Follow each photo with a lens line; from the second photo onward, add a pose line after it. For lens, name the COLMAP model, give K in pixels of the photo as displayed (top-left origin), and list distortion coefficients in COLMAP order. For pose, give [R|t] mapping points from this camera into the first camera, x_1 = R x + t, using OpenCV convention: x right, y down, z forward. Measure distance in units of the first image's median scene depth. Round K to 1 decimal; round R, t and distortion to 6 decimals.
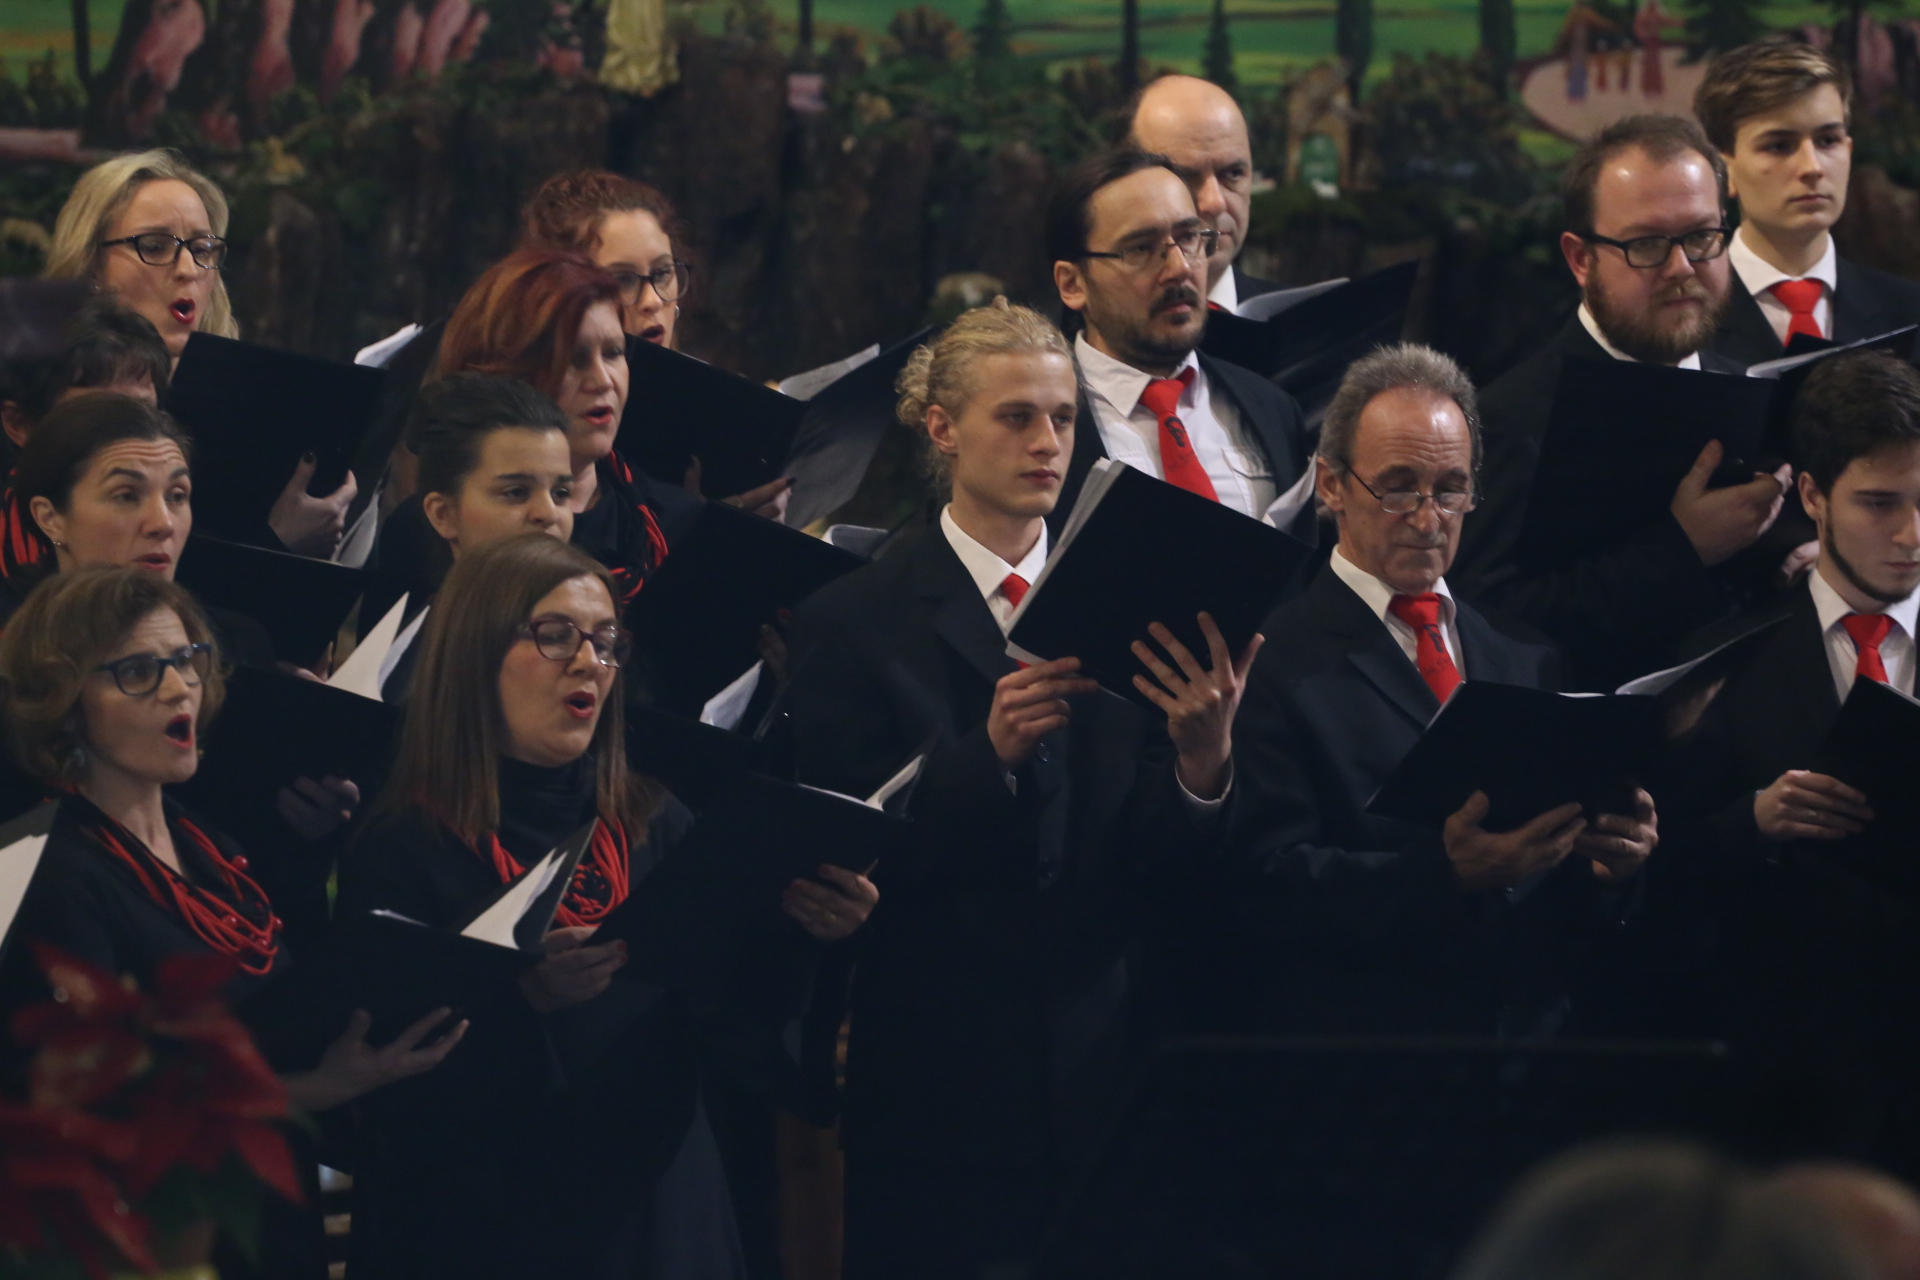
lens RADIAL K [[11110.5, 0, 953.5], [0, 11110.5, 642.6], [0, 0, 1]] dist [2.909656, 0.000000]
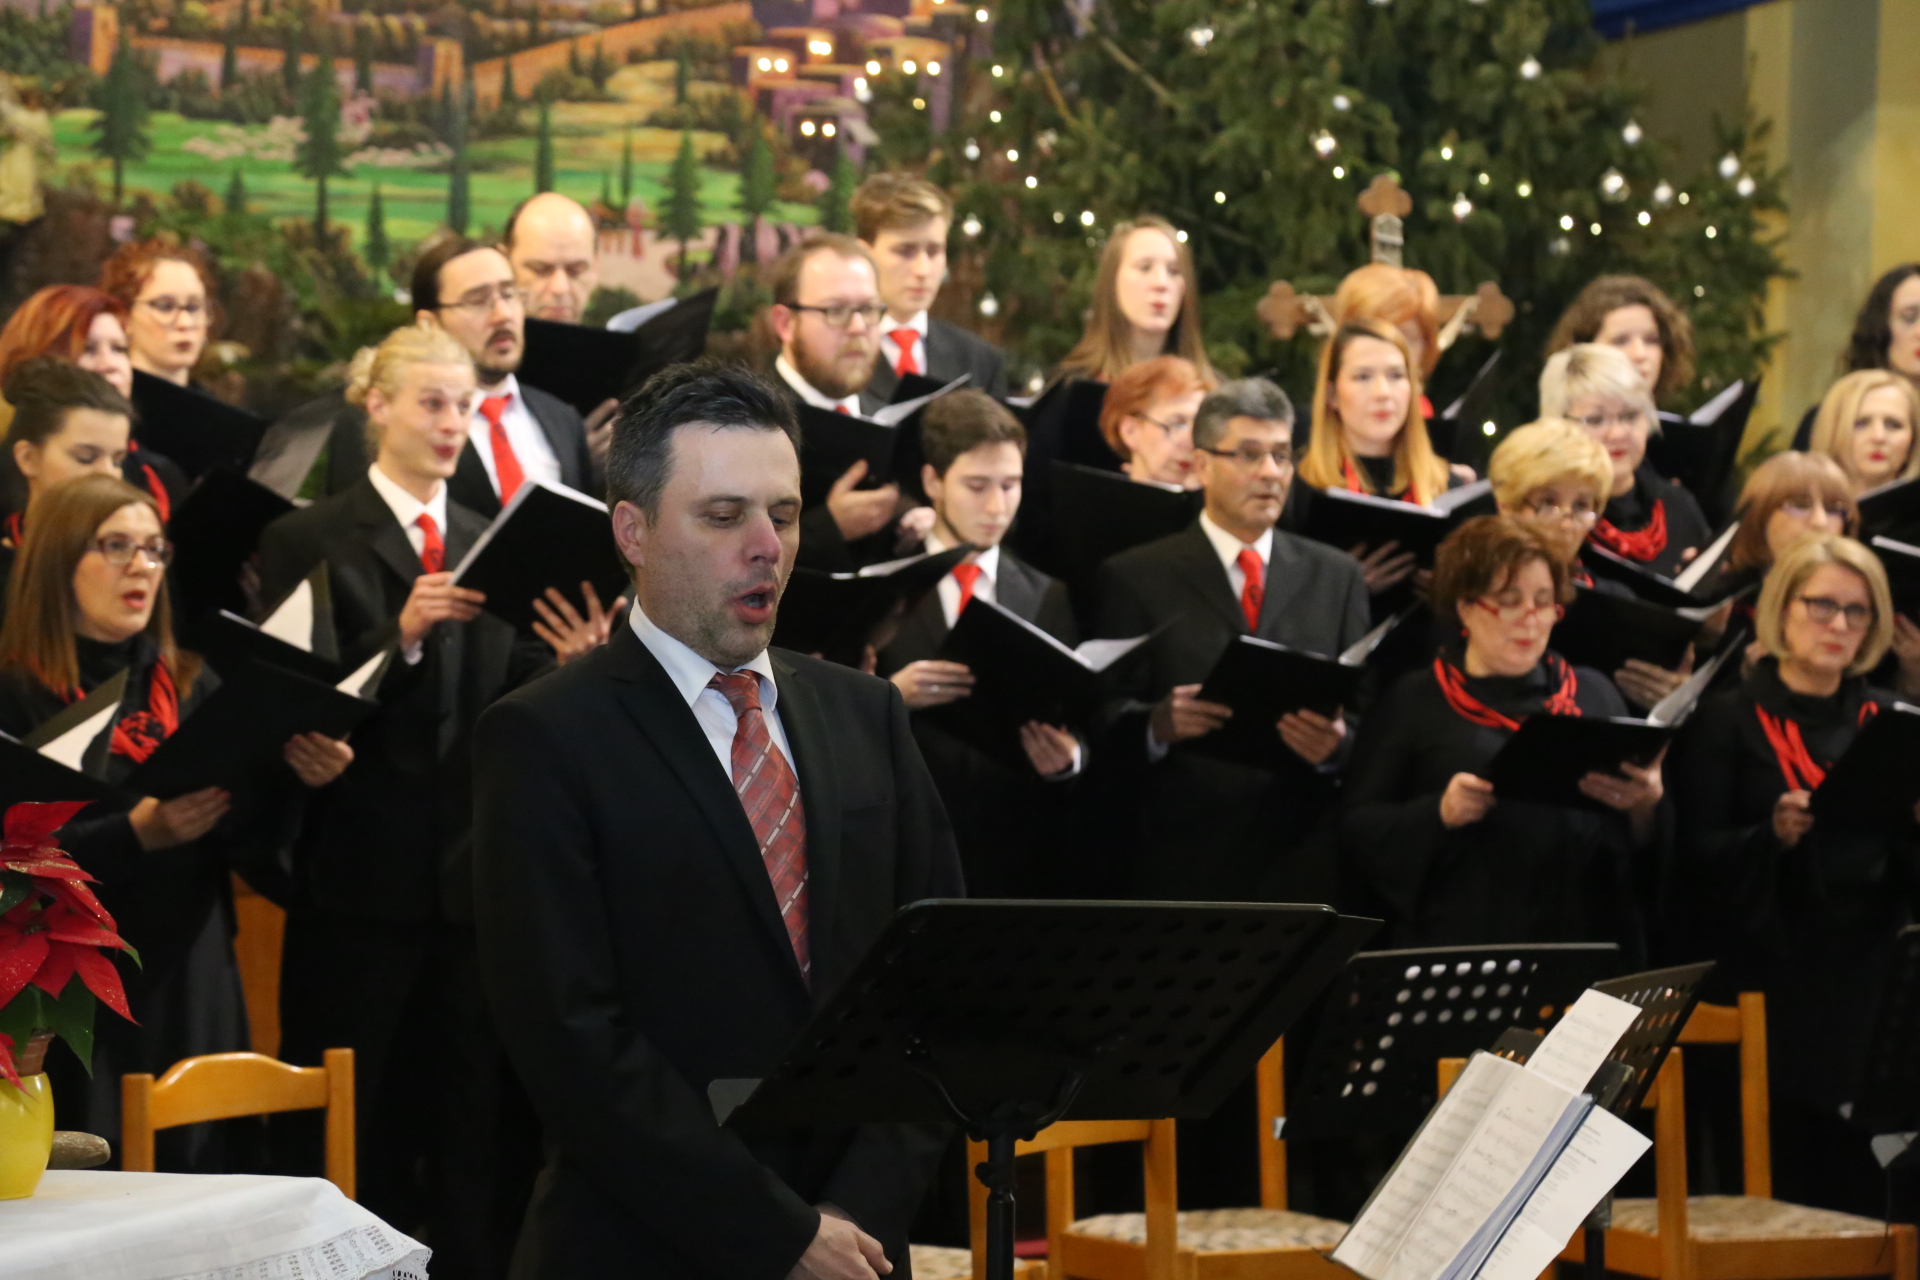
lens RADIAL K [[6077.7, 0, 955.8], [0, 6077.7, 647.2], [0, 0, 1]] dist [0.958405, 0.000000]
pose [[0.989376, 0.022509, 0.143629, -0.034682], [-0.023673, 0.999699, 0.006398, 0.003580], [-0.143441, -0.009730, 0.989611, 0.172736]]
